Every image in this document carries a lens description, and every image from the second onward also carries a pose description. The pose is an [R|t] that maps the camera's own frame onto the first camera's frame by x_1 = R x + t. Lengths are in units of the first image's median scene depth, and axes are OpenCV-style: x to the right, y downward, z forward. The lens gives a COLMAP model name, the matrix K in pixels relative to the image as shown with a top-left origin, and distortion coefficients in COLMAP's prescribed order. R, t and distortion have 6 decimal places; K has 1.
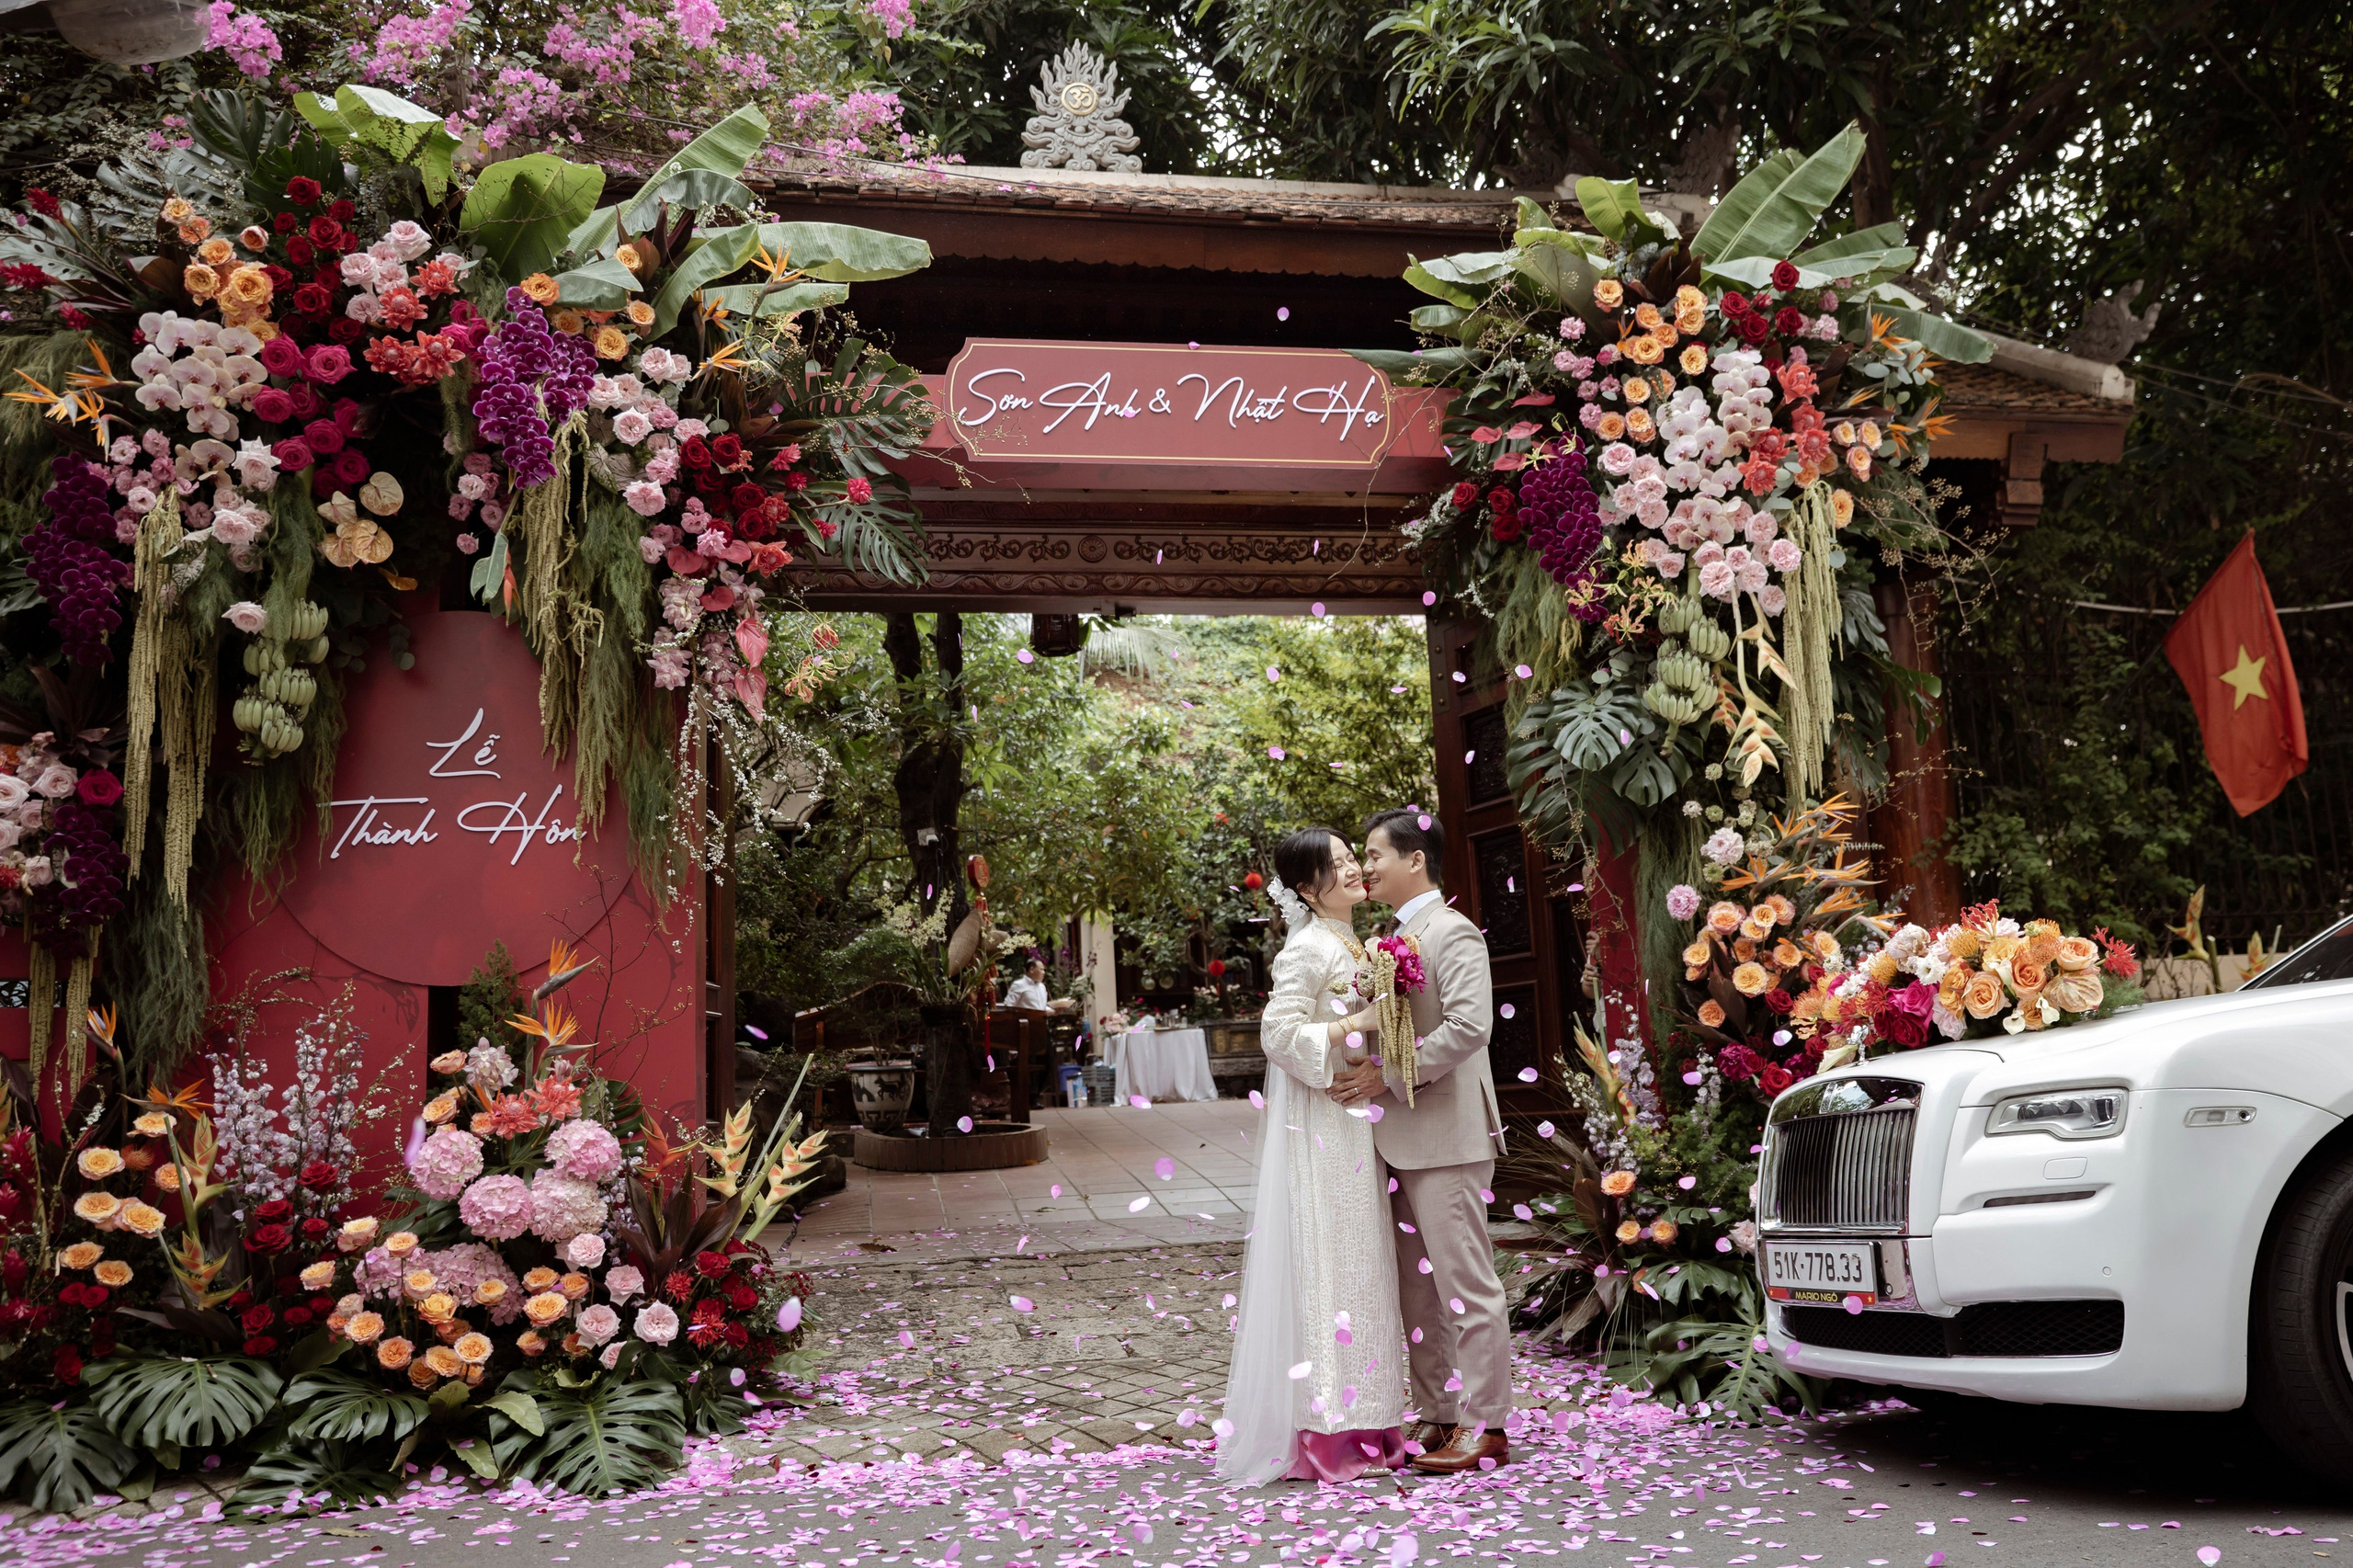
lens RADIAL K [[1826.1, 0, 1273.9], [0, 1826.1, 815.8], [0, 0, 1]] dist [-0.071201, 0.054244]
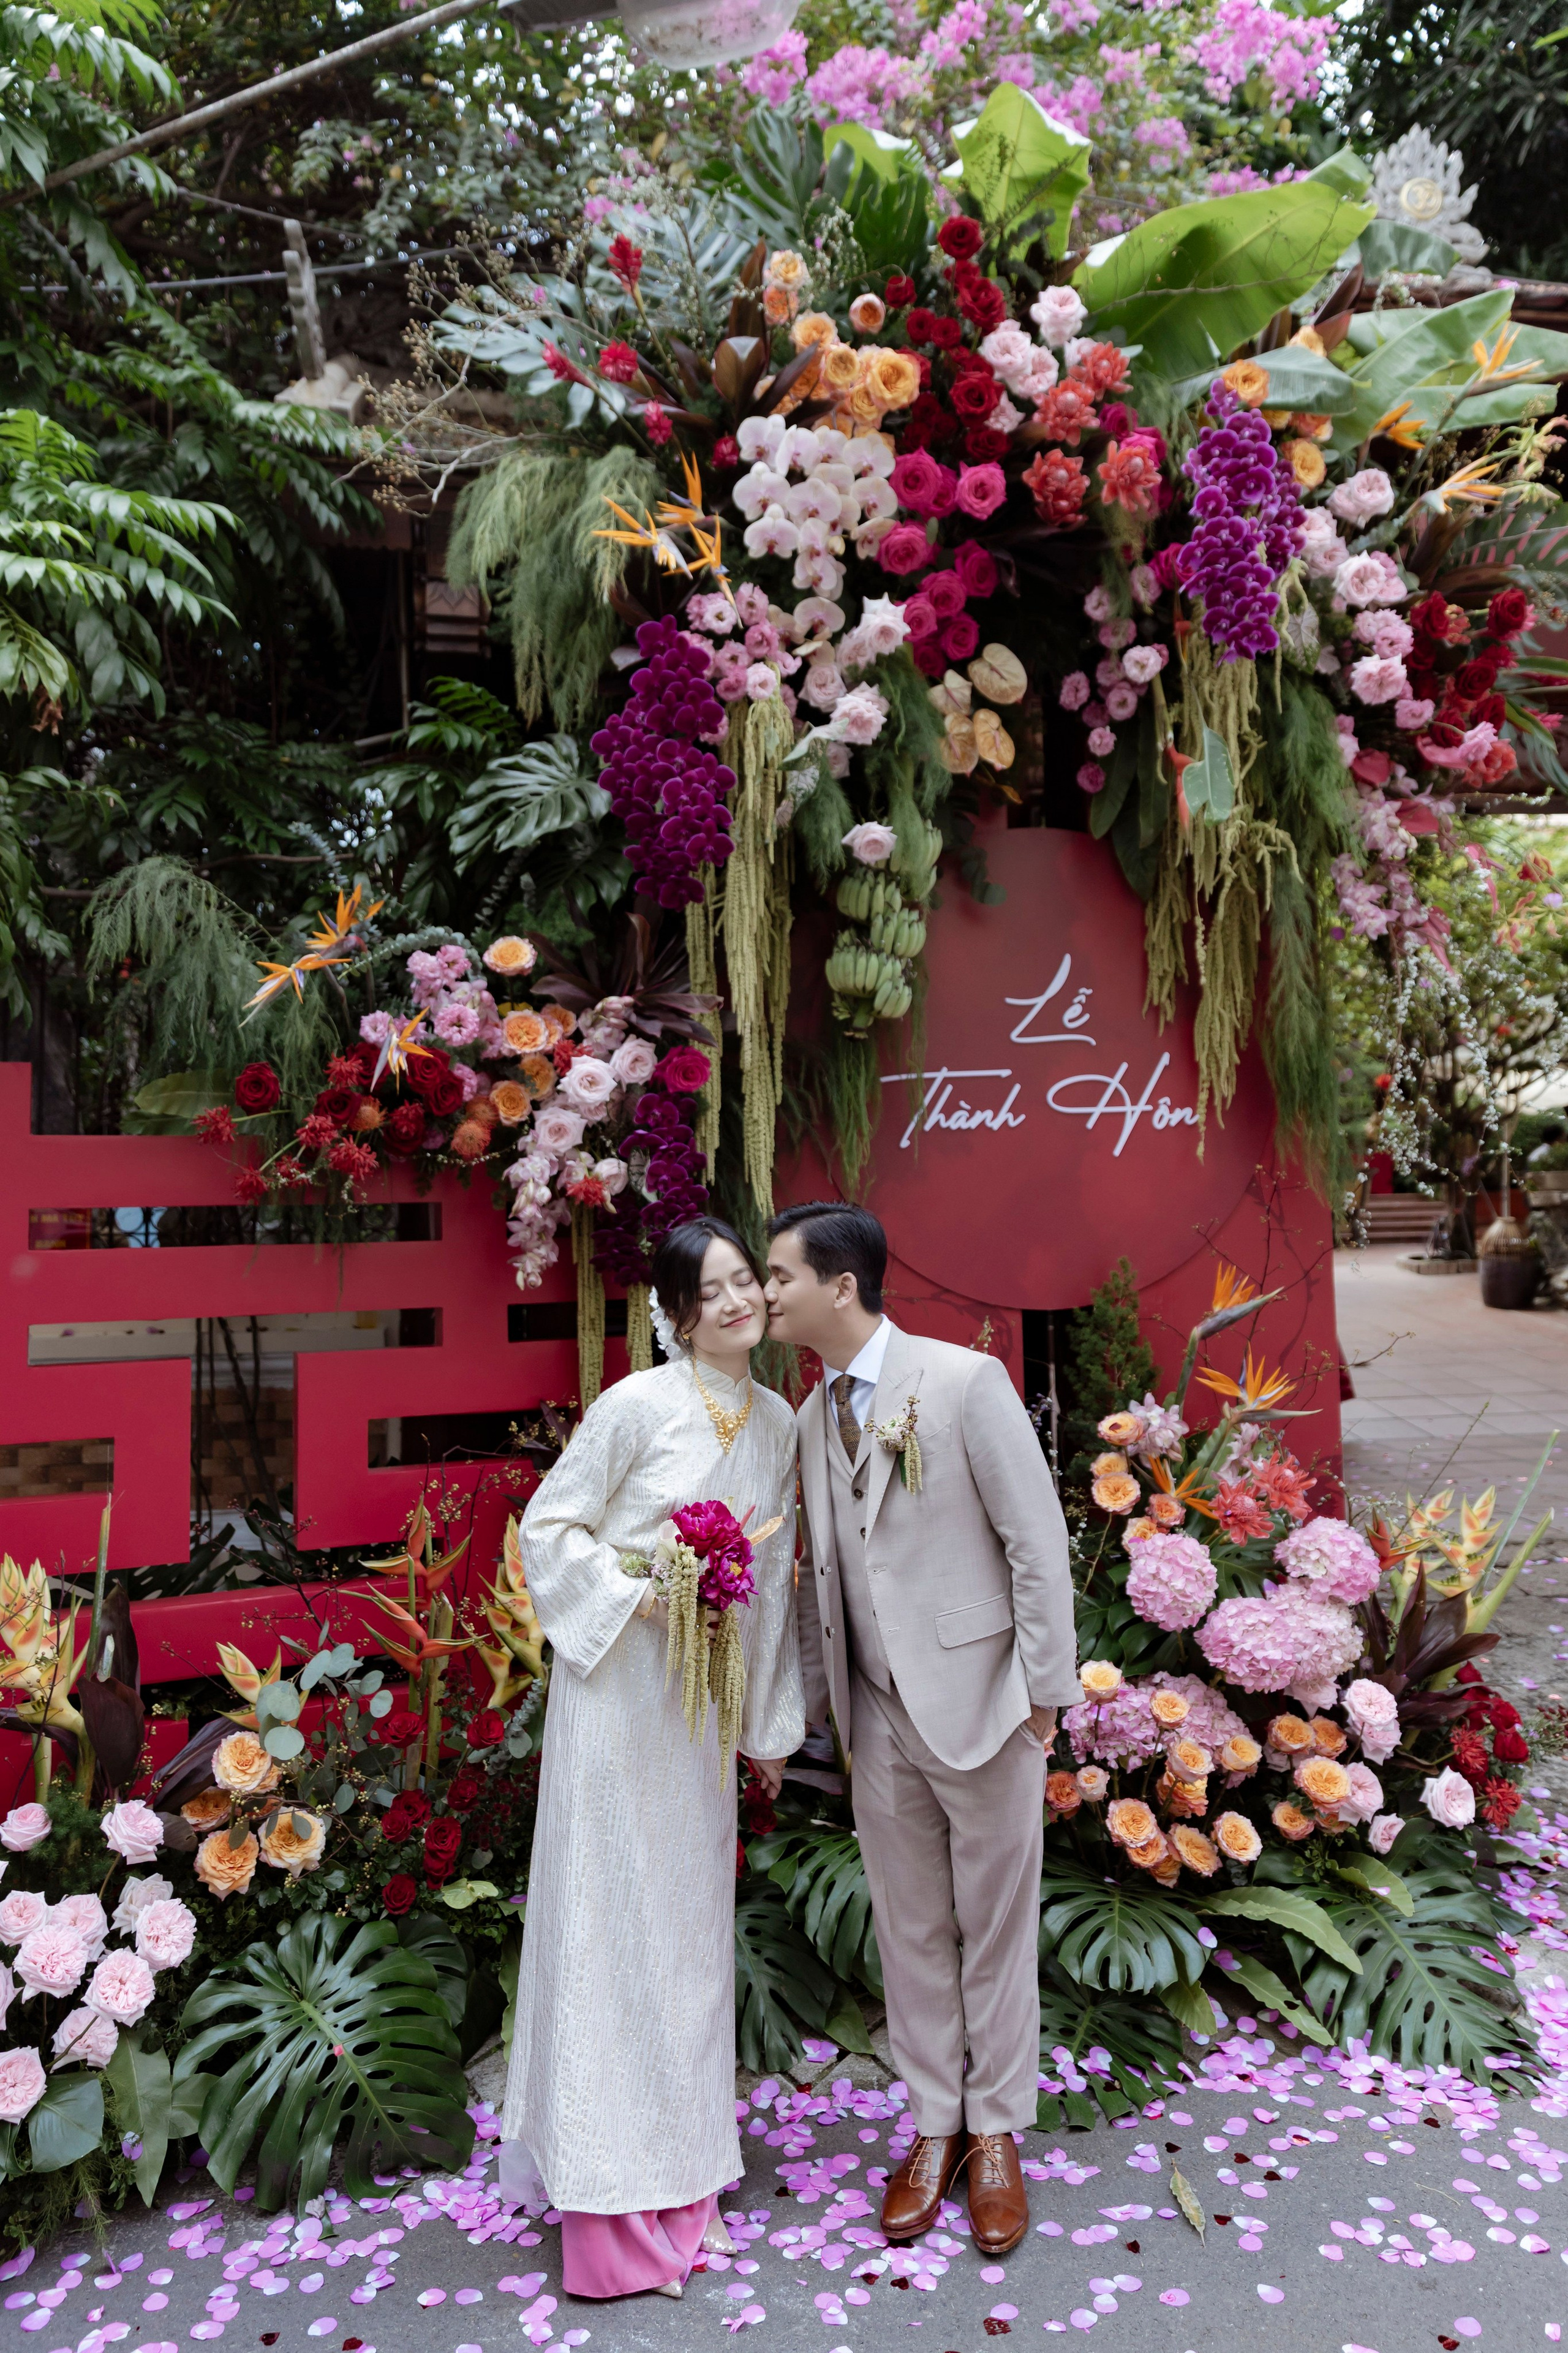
lens RADIAL K [[1495.1, 0, 775.6], [0, 1495.1, 1084.2], [0, 0, 1]] dist [0.037647, -0.018526]
pose [[0.996391, 0.018533, -0.082830, -0.551669], [-0.011119, 0.995962, 0.089084, -0.065094], [0.084147, -0.087841, 0.992574, 0.362475]]
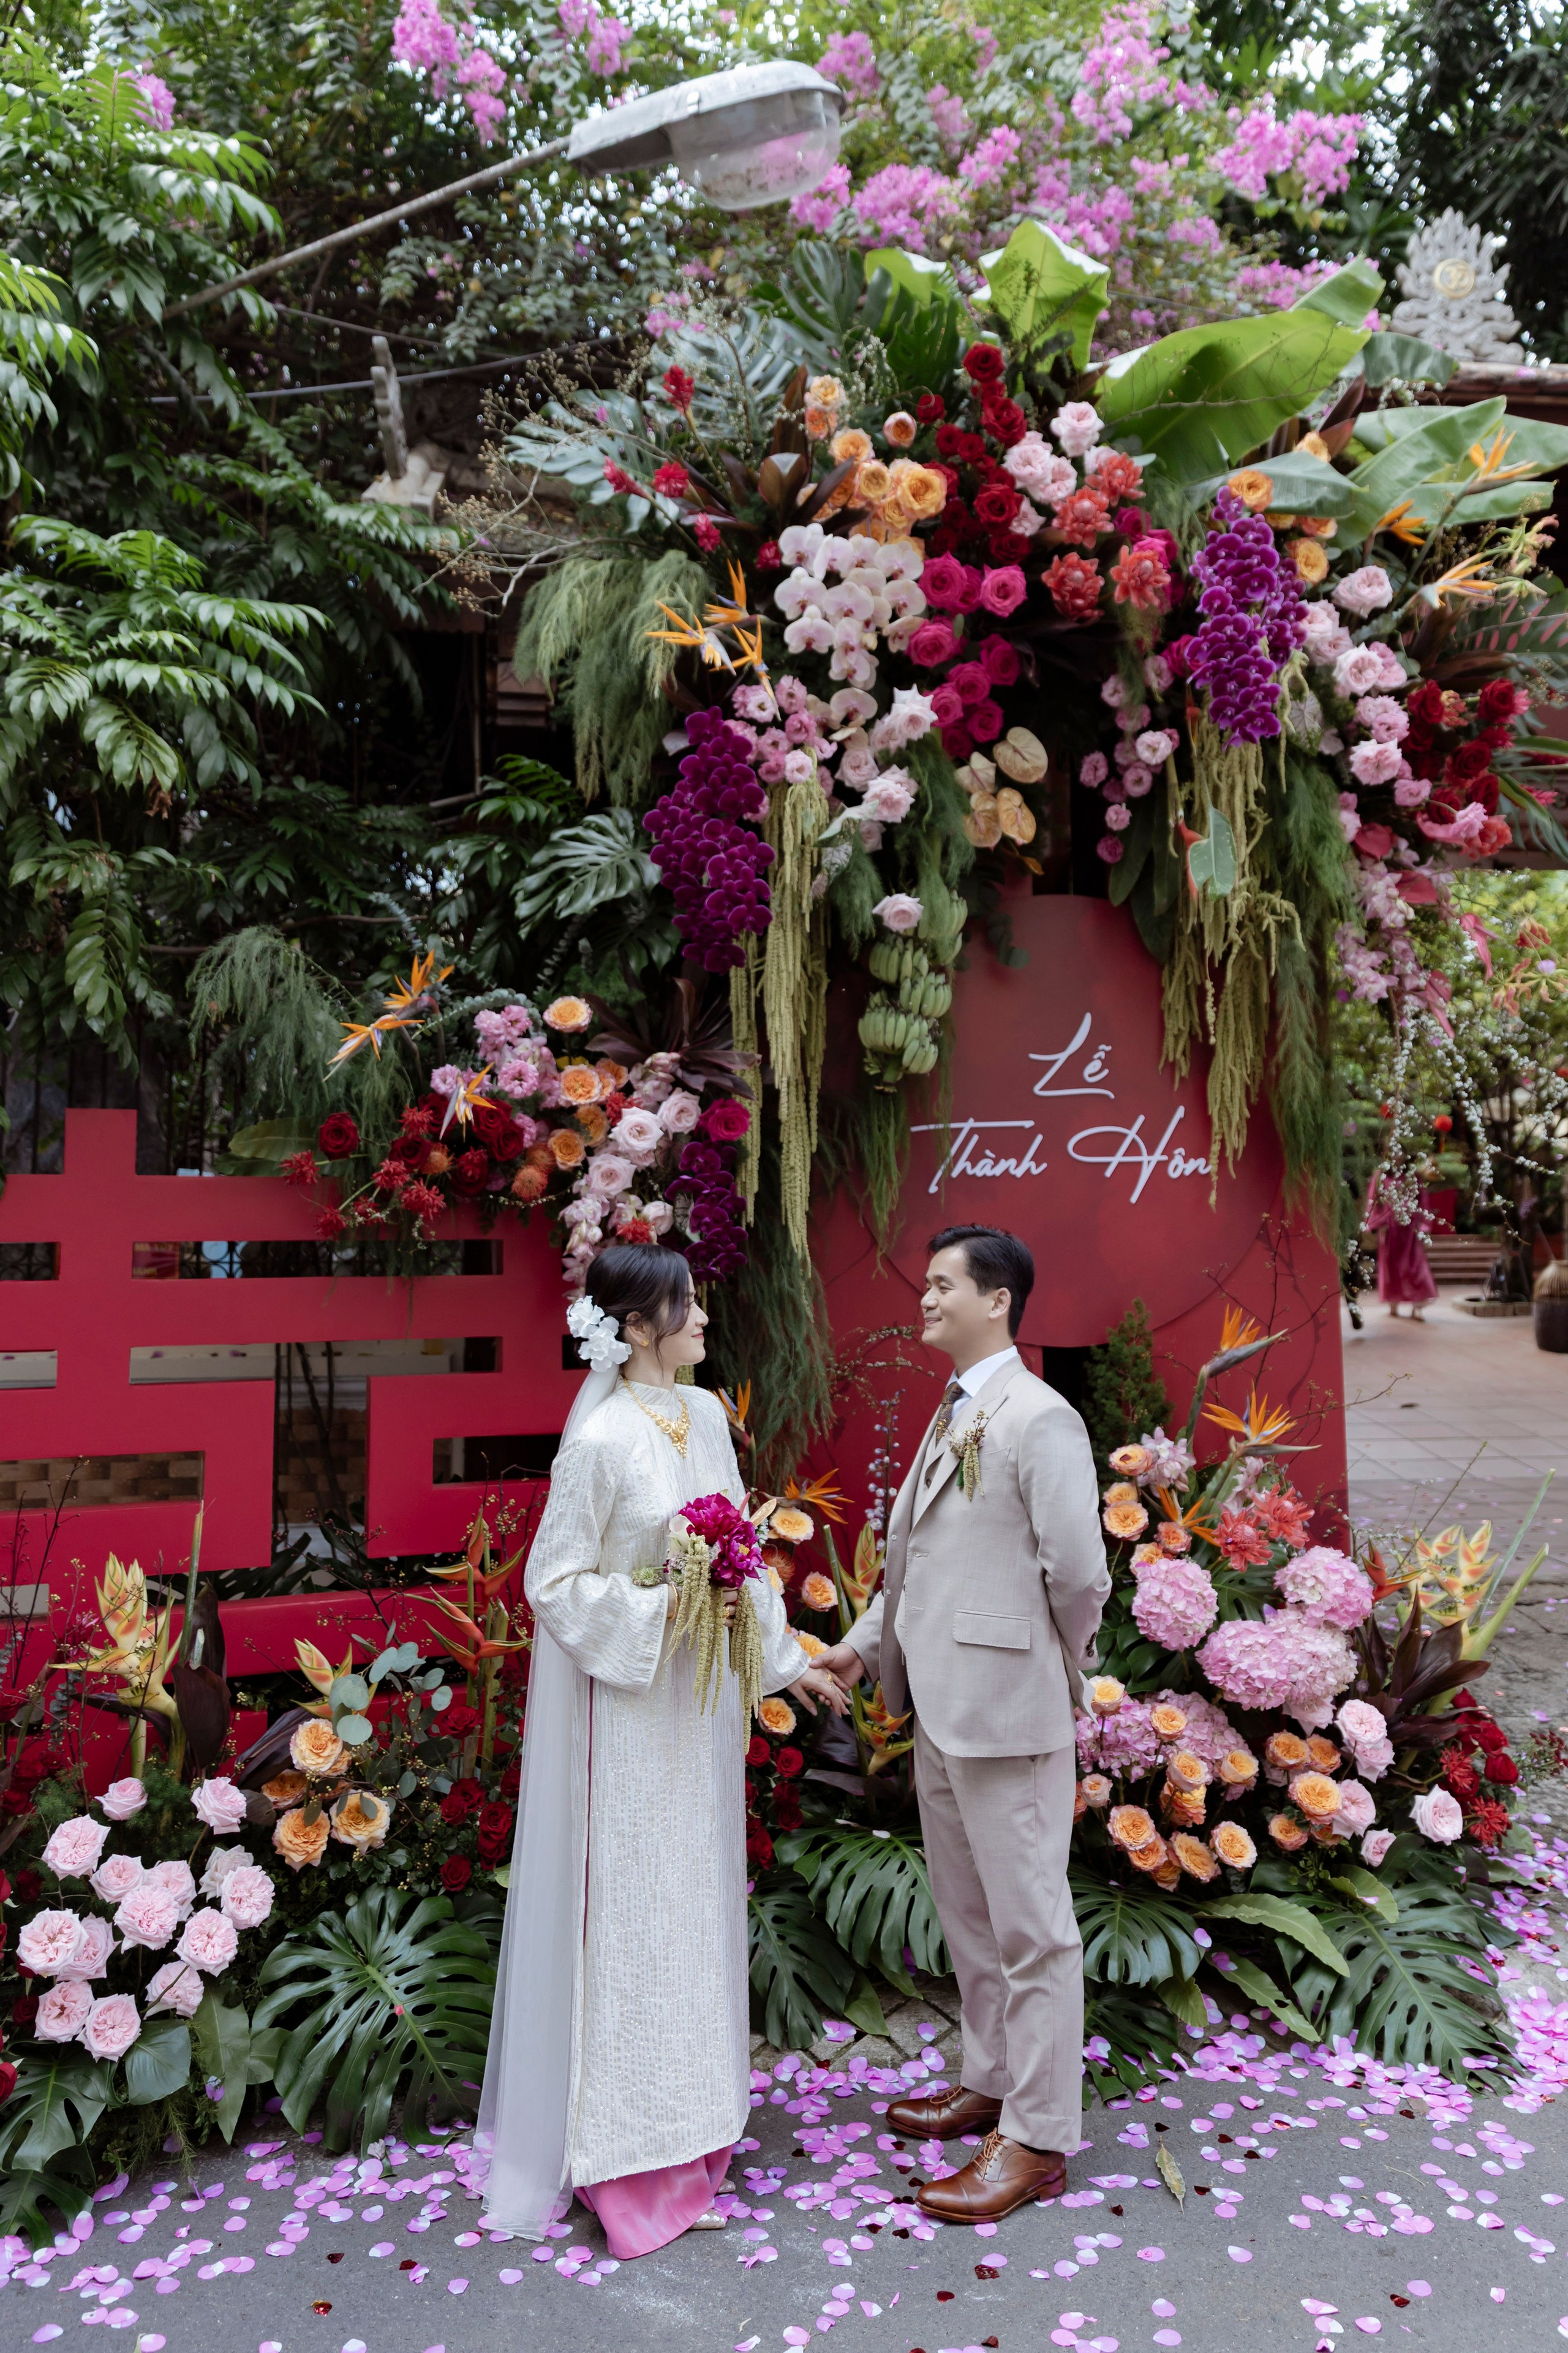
lens RADIAL K [[1495.1, 0, 786.8], [0, 1495.1, 1088.9], [0, 0, 1]] dist [0.037647, -0.018526]
pose [[0.992350, 0.025782, -0.120732, -0.532683], [-0.016986, 0.997163, 0.073325, -0.079325], [0.122280, -0.070713, 0.989973, 0.313327]]
